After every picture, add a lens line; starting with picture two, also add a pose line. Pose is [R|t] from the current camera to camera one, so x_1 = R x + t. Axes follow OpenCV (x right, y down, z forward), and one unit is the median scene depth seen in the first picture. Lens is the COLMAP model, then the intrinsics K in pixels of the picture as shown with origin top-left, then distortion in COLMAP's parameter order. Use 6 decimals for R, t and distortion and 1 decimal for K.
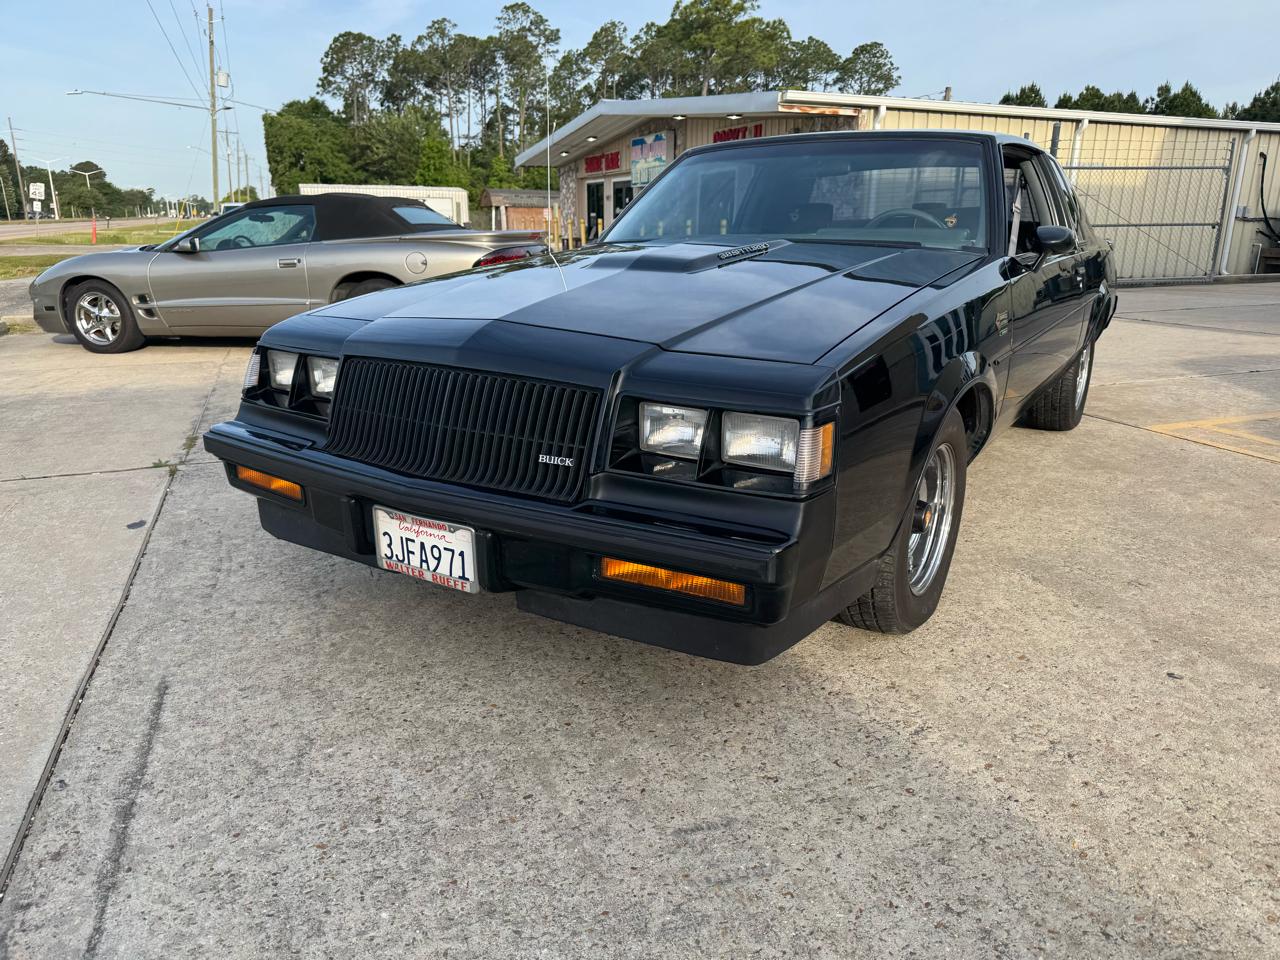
lens RADIAL K [[906.3, 0, 650.3], [0, 906.3, 485.9], [0, 0, 1]] dist [0.017175, -0.022734]
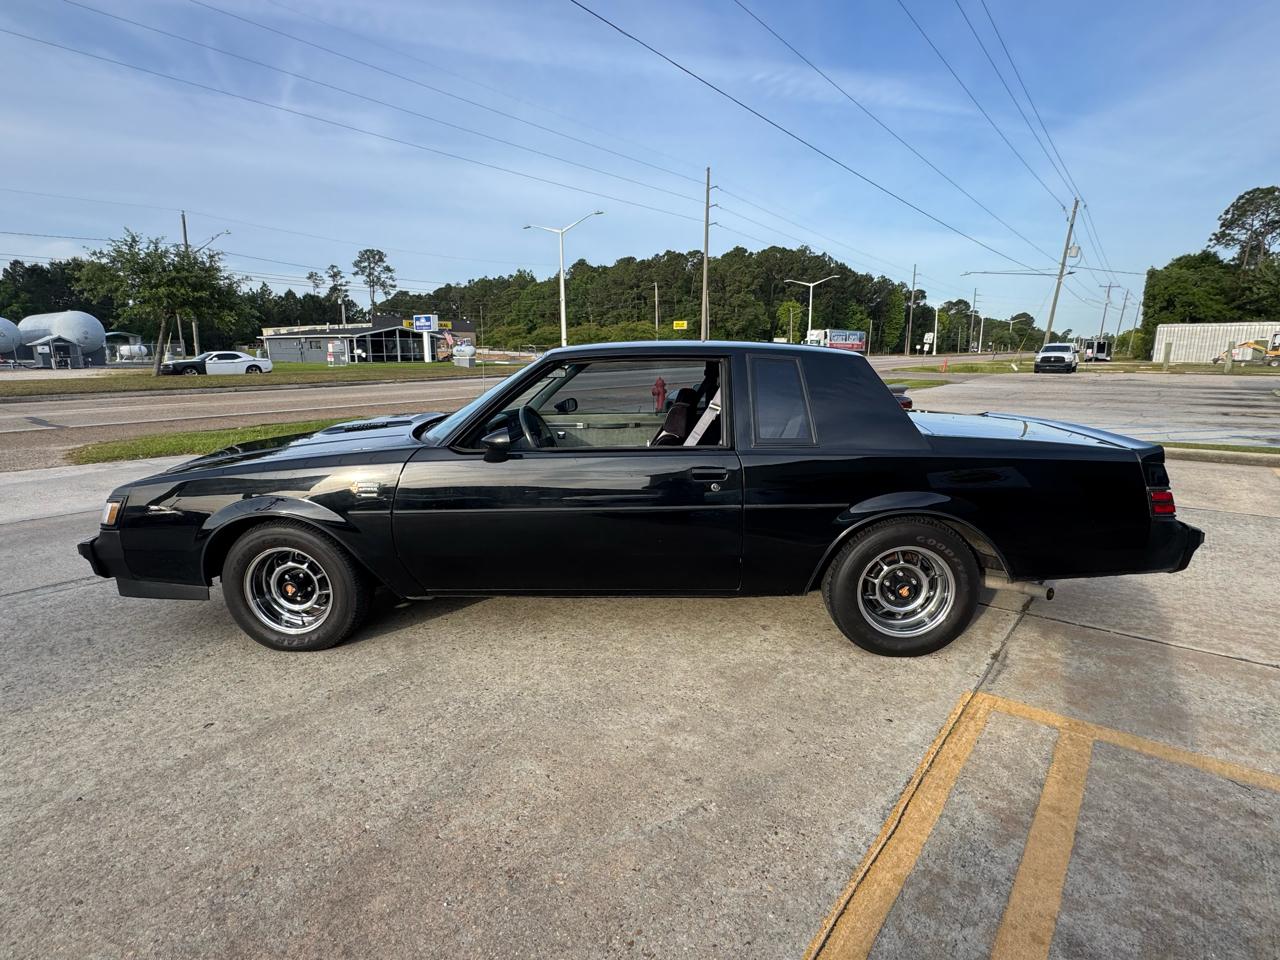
lens RADIAL K [[650.6, 0, 637.7], [0, 650.6, 481.7], [0, 0, 1]] dist [-0.000837, -0.001010]
pose [[0.488524, 0.166039, -0.856607, 0.257824], [-0.240463, 0.969331, 0.050752, -0.059822], [0.838762, 0.181189, 0.513467, 0.139072]]
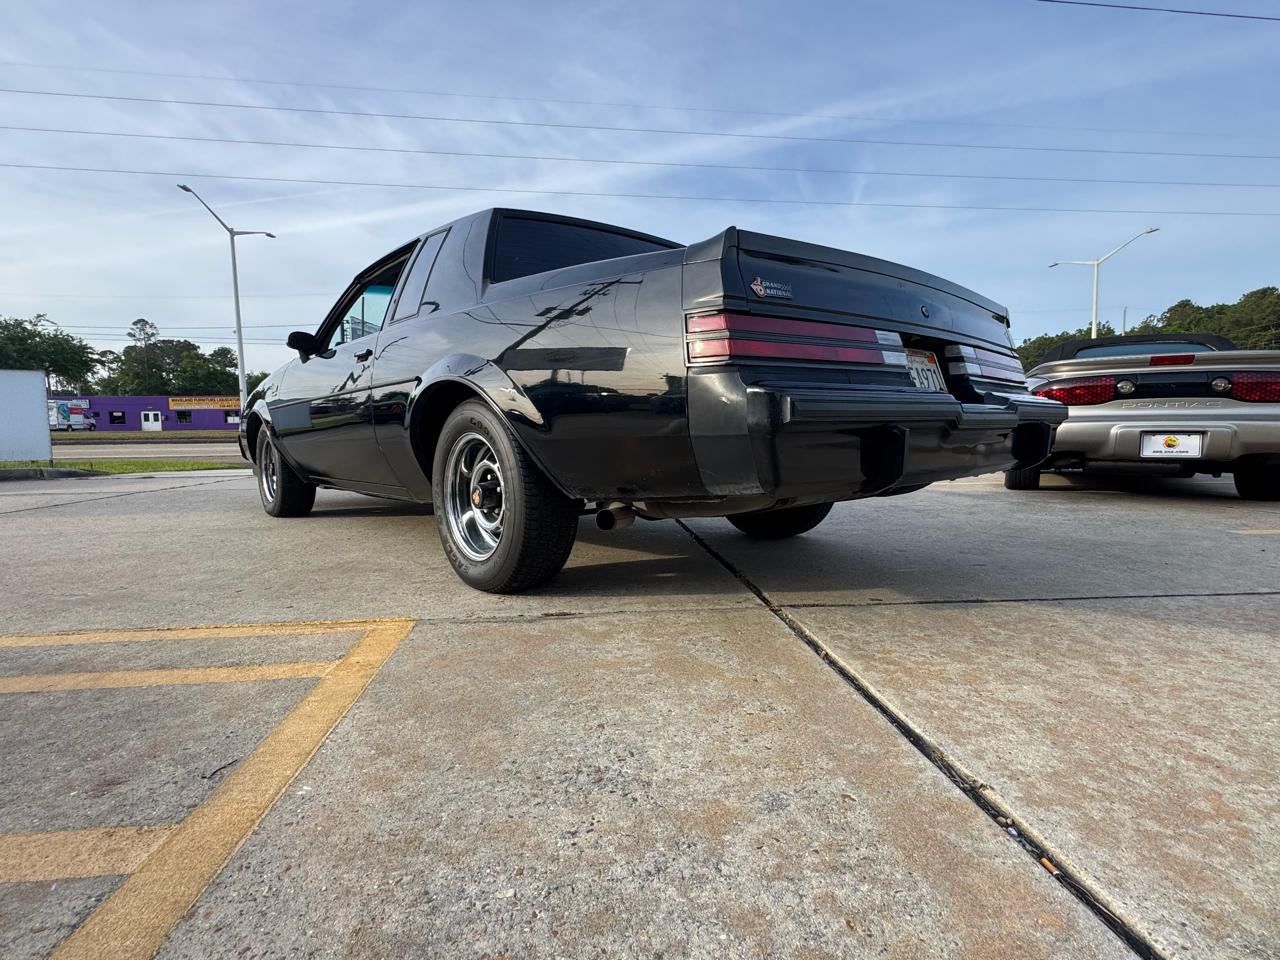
lens RADIAL K [[650.6, 0, 637.9], [0, 650.6, 476.2], [0, 0, 1]] dist [-0.000837, -0.001010]
pose [[-0.279948, 0.074593, -0.957113, 0.264157], [-0.262507, 0.953033, 0.151056, -0.072477], [0.923428, 0.293537, -0.247218, 0.365985]]
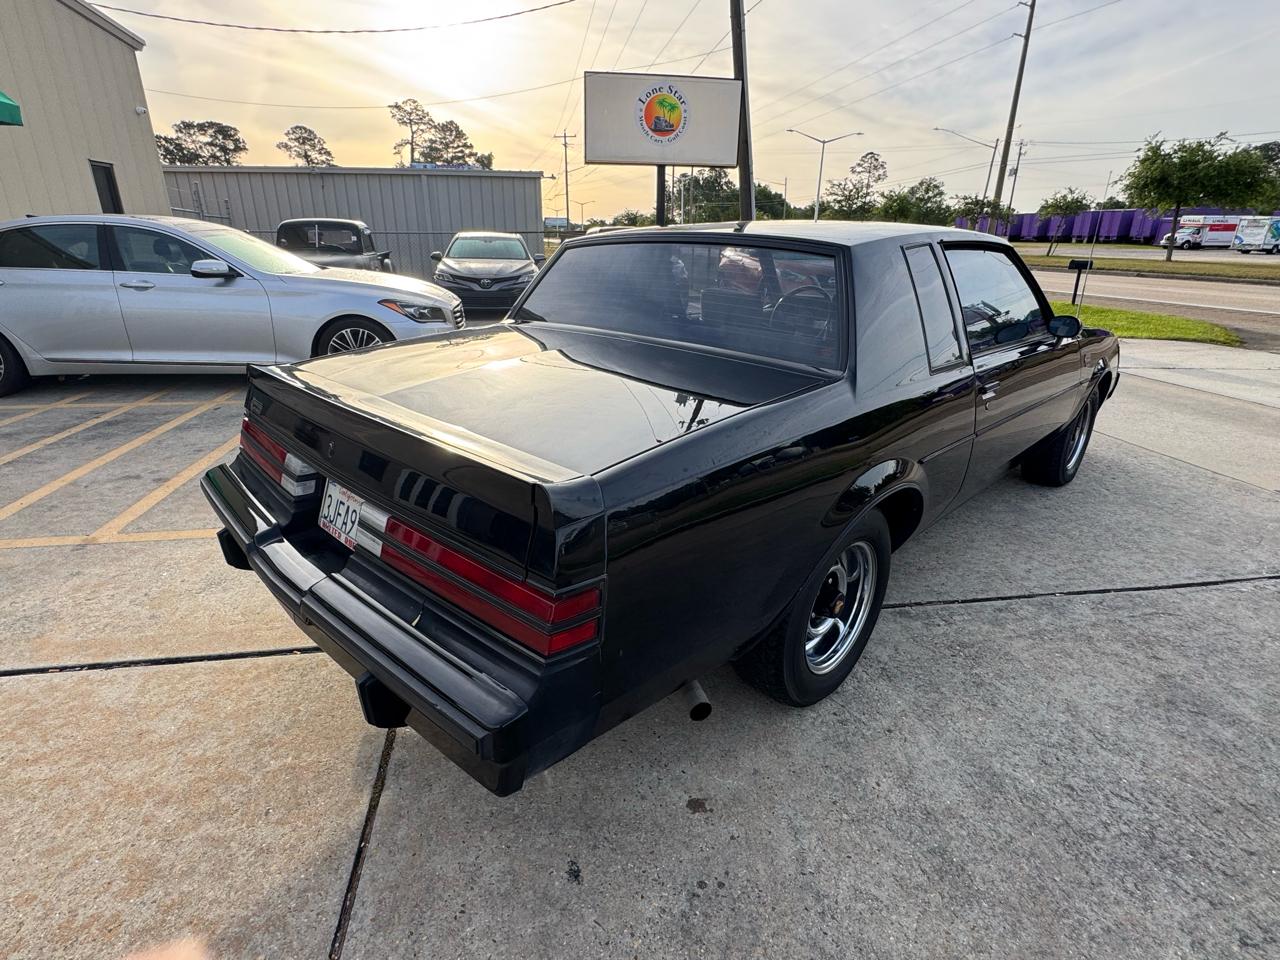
lens RADIAL K [[650.6, 0, 635.5], [0, 650.6, 479.0], [0, 0, 1]] dist [-0.000837, -0.001010]
pose [[-0.975667, -0.086302, 0.201556, 0.067166], [0.051779, 0.802579, 0.594294, -0.151041], [-0.213054, 0.590270, -0.778581, 0.448055]]
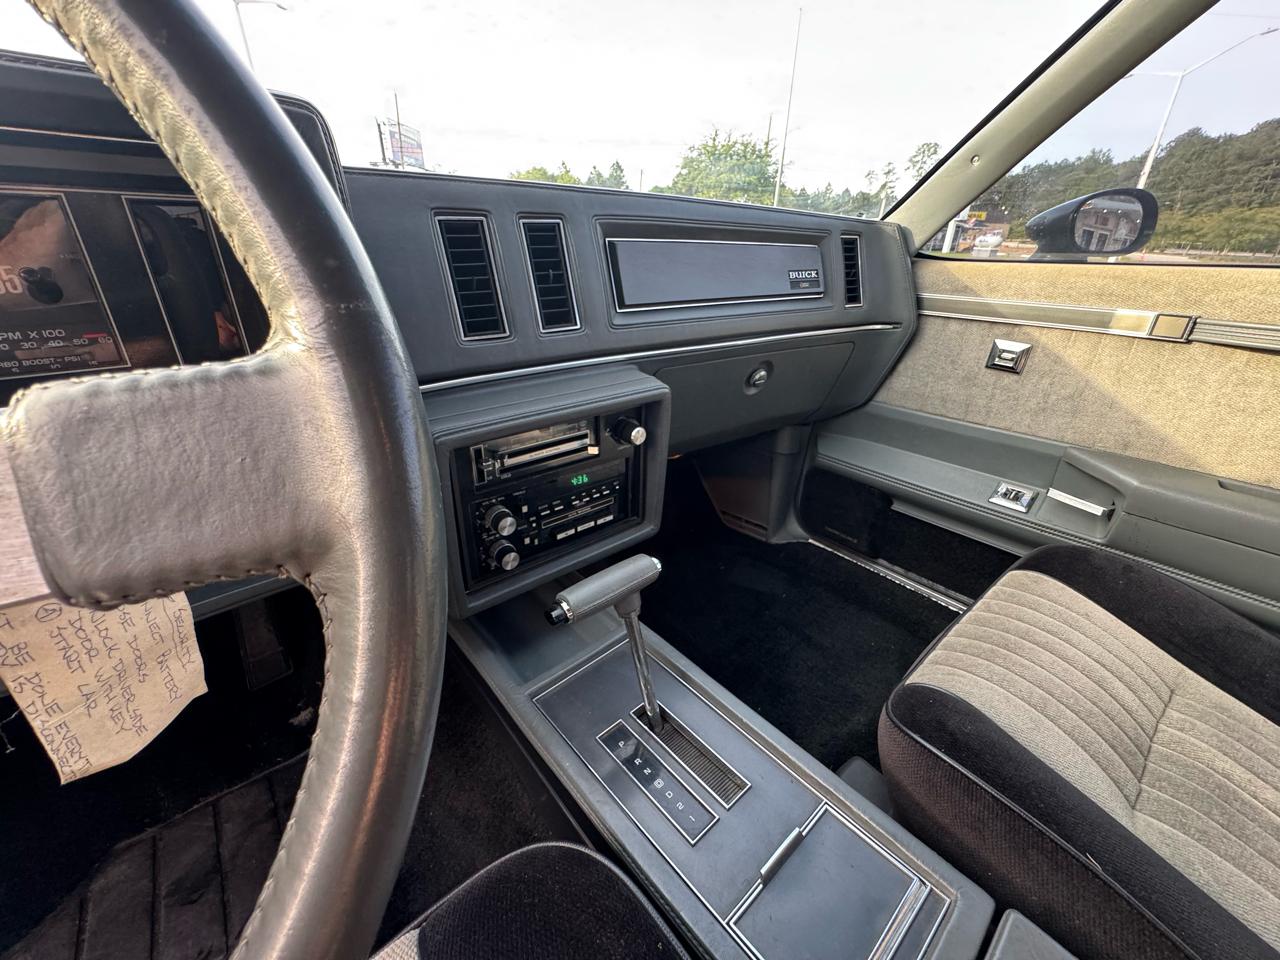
lens RADIAL K [[512.5, 0, 641.7], [0, 512.5, 477.3], [0, 0, 1]] dist [-0.000228, -0.001350]
pose [[-0.300503, 0.392425, -0.869311, 0.059572], [-0.290217, 0.830597, 0.475271, -0.060757], [0.908555, 0.395109, -0.135709, 0.229932]]
